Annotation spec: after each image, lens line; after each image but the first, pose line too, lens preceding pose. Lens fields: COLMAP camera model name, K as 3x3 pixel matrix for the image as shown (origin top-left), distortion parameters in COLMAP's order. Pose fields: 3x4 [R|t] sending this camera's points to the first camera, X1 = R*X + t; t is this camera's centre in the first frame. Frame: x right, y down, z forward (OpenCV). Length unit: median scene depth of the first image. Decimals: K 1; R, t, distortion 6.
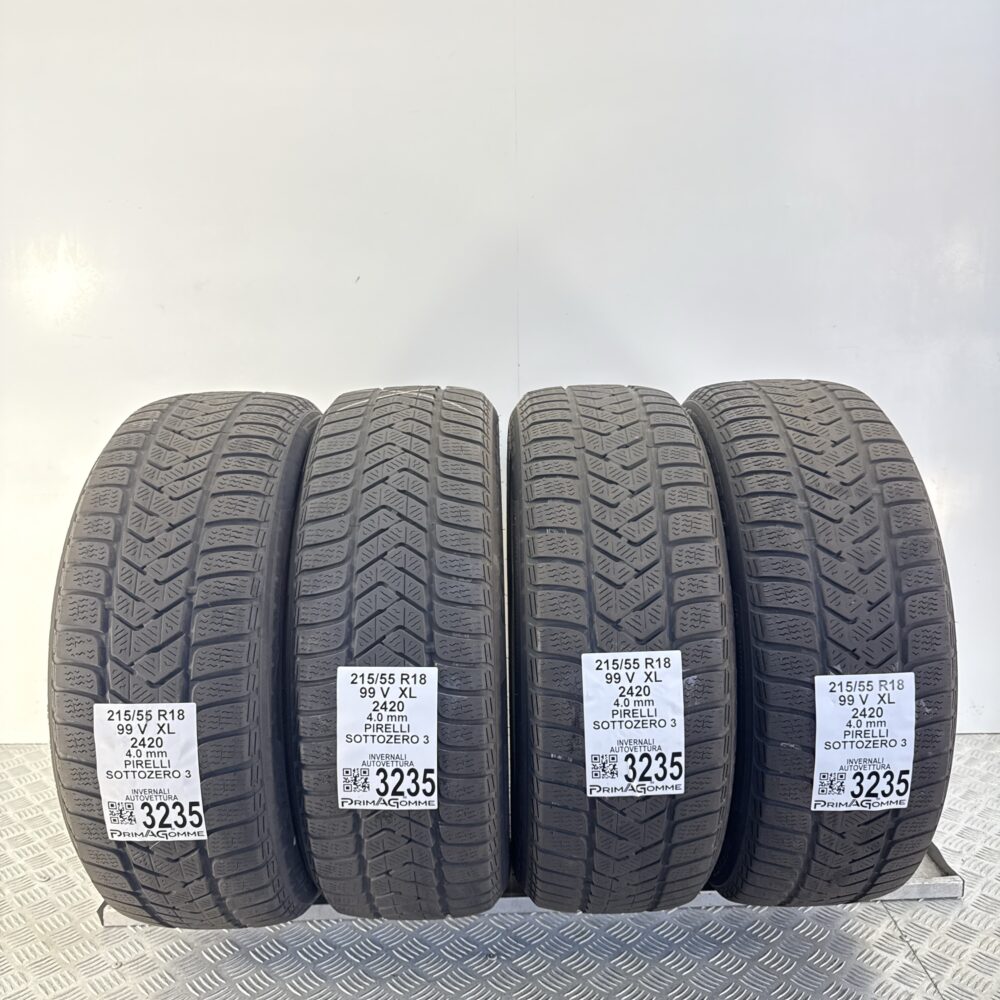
lens RADIAL K [[1009.4, 0, 500.0], [0, 1009.4, 500.0], [0, 0, 1]] dist [0.183616, -0.446547]
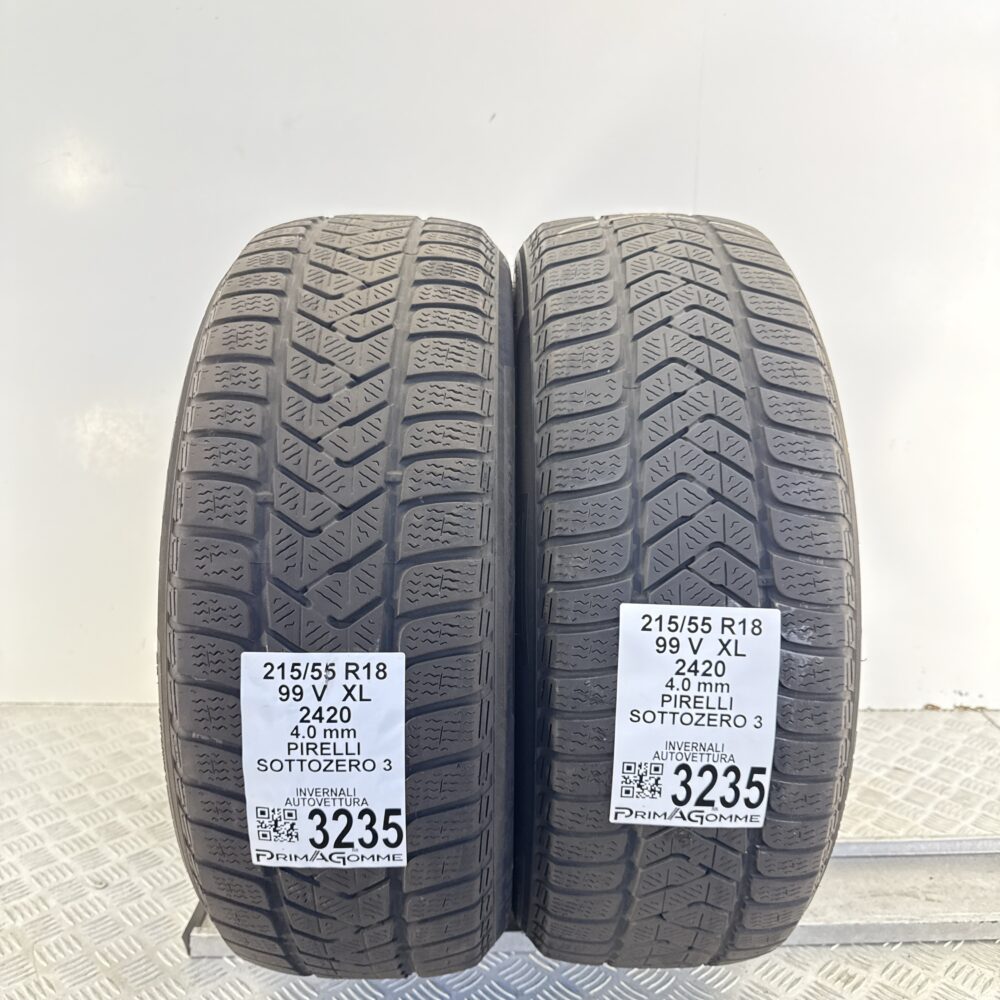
lens RADIAL K [[1010.1, 0, 496.8], [0, 1010.1, 479.1], [0, 0, 1]] dist [0.194776, -0.553466]
pose [[0.999591, 0.022997, 0.017004, -0.246421], [-0.023399, 0.999441, 0.023874, 0.072461], [-0.016446, -0.024262, 0.999570, 0.366476]]
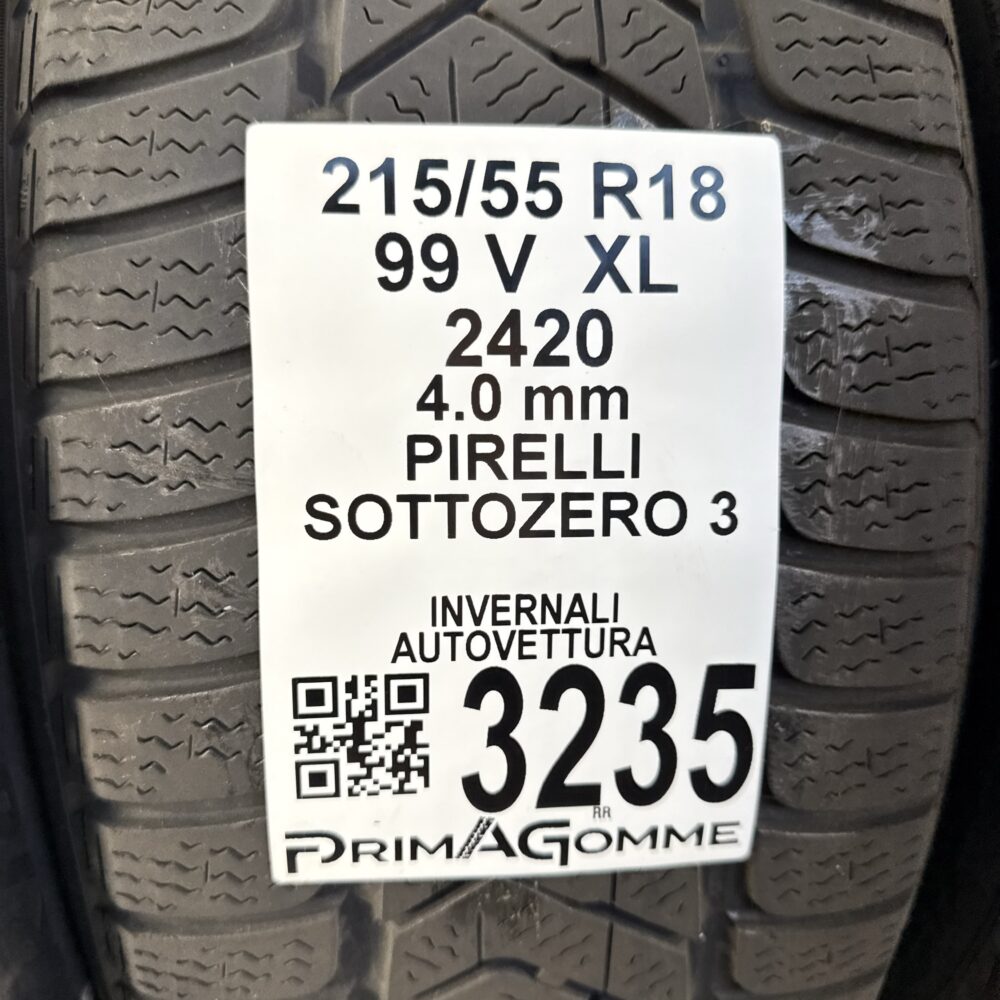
lens RADIAL K [[926.4, 0, 501.6], [0, 926.4, 519.7], [0, 0, 1]] dist [0.142498, -0.410183]
pose [[0.993379, -0.021234, 0.112903, -0.133403], [0.022564, 0.999690, -0.010513, 0.235022], [-0.112645, 0.012991, 0.993550, 0.820200]]
